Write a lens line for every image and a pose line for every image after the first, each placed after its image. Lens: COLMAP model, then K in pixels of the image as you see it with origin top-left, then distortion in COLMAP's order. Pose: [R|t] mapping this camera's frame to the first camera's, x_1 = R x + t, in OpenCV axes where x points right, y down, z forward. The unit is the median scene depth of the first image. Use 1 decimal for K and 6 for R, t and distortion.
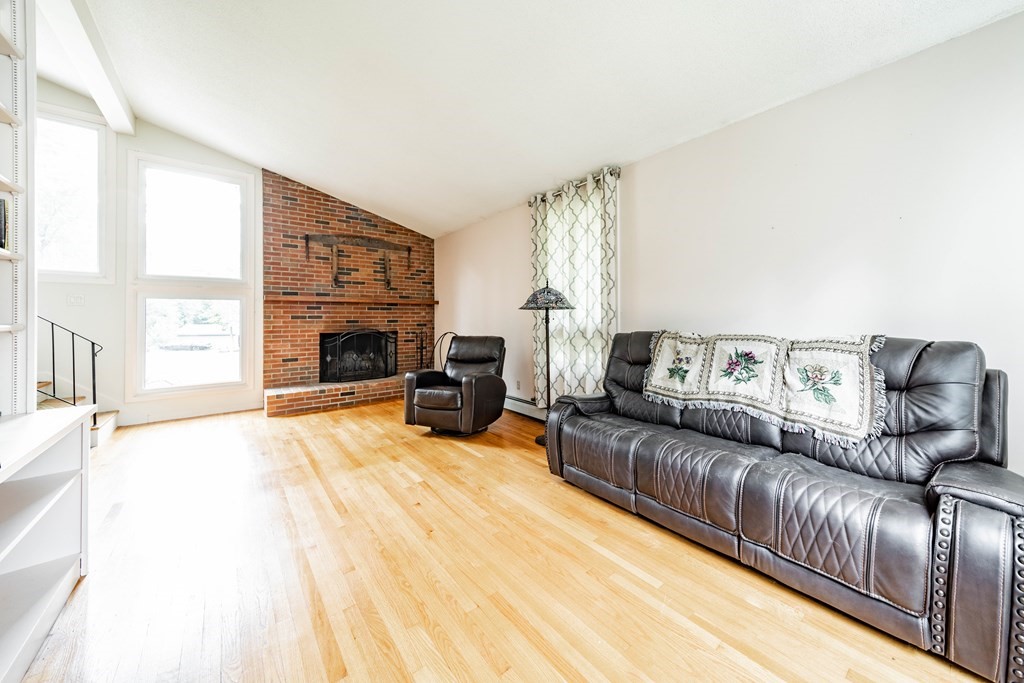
lens RADIAL K [[370.0, 0, 510.9], [0, 370.0, 317.9], [0, 0, 1]] dist [0.001248, 0.000002]
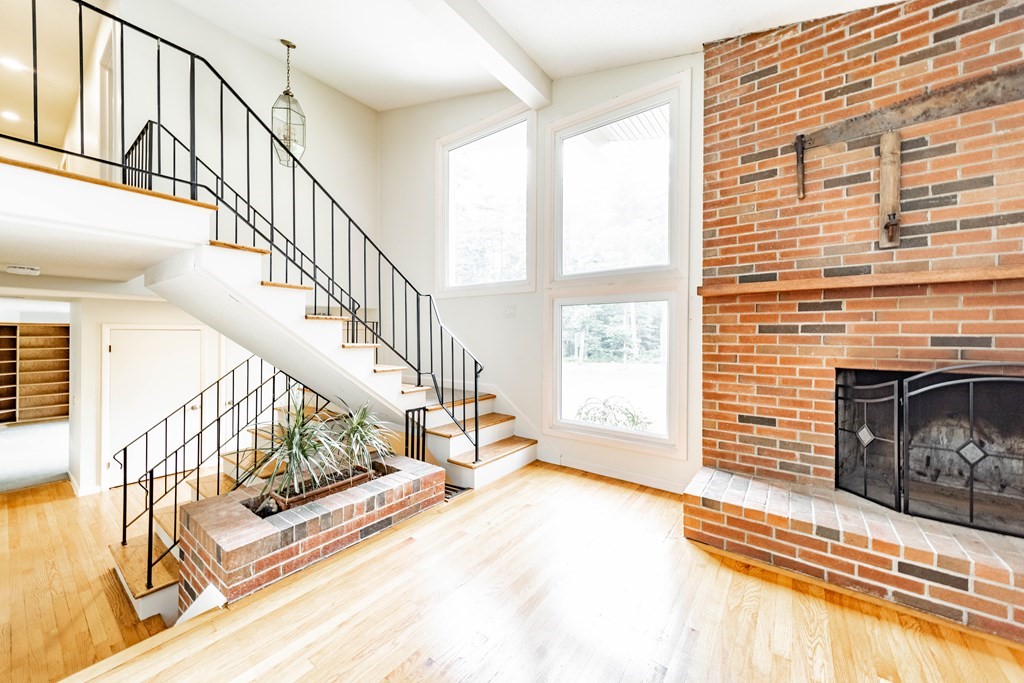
lens RADIAL K [[371.9, 0, 478.9], [0, 371.9, 331.7], [0, 0, 1]] dist [0.007964, 0.000045]
pose [[0.229736, 0.005267, -0.973239, -0.213138], [0.001952, 0.999981, 0.005873, -0.001825], [0.973251, -0.003249, 0.229721, 0.539557]]
